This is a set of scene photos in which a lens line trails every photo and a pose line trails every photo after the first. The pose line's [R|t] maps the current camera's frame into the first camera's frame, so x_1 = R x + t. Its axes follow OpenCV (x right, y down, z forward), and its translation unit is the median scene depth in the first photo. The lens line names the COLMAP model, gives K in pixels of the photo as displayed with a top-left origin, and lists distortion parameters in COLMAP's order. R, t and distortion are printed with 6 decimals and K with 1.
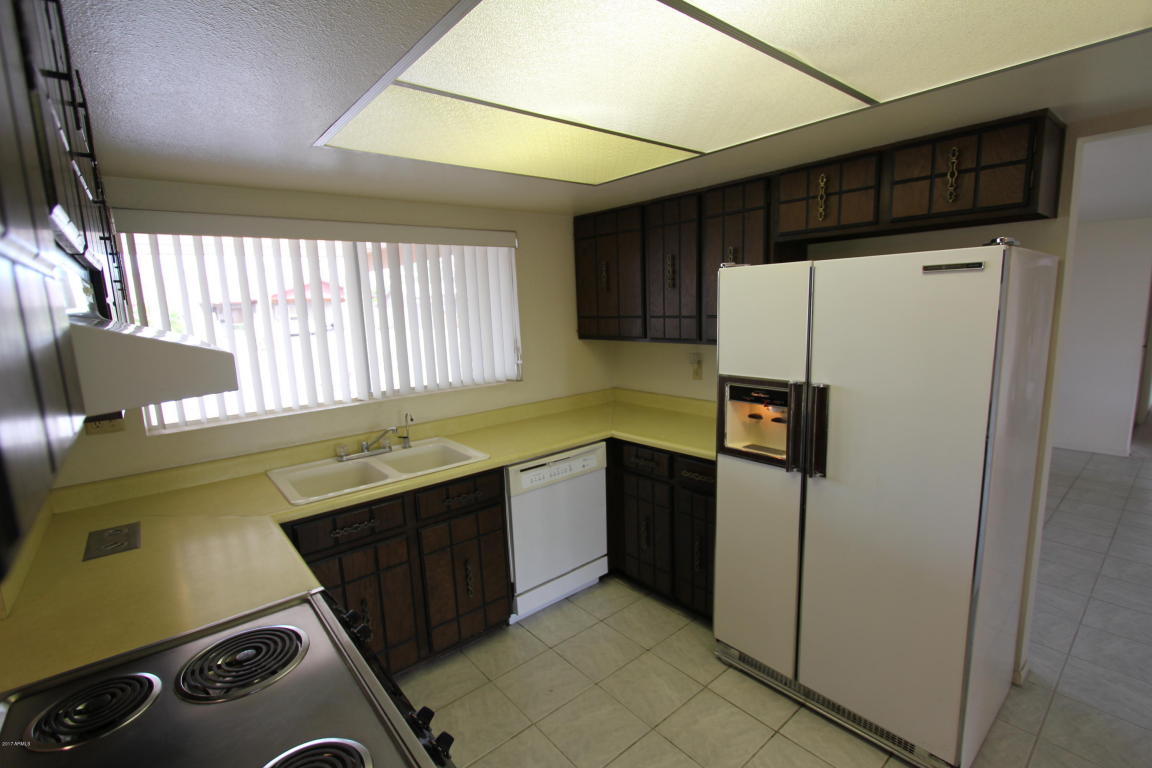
lens RADIAL K [[526.3, 0, 578.4], [0, 526.3, 397.9], [0, 0, 1]] dist [-0.001383, -0.000134]
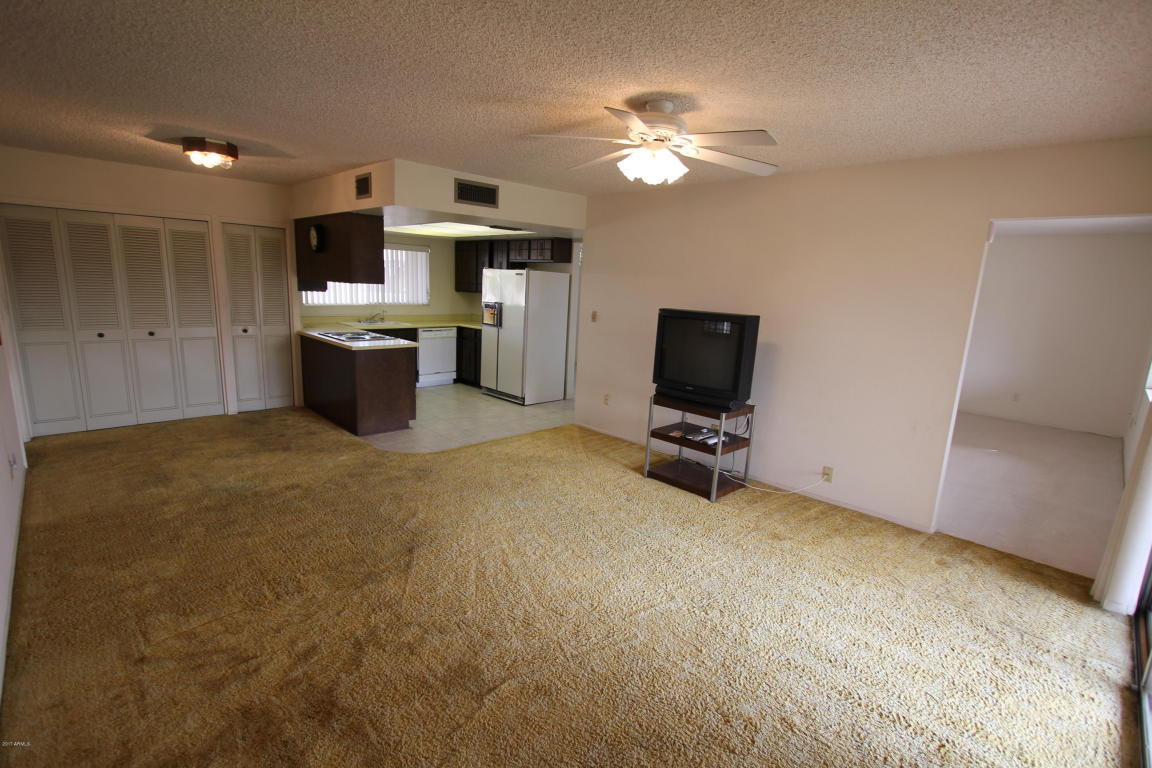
lens RADIAL K [[533.2, 0, 576.0], [0, 533.2, 384.0], [0, 0, 1]] dist [-0.000419, -0.000028]
pose [[0.993041, 0.063905, 0.098923, 0.456084], [-0.066247, 0.997591, 0.020573, 0.305372], [-0.097370, -0.026984, 0.994882, -2.029676]]
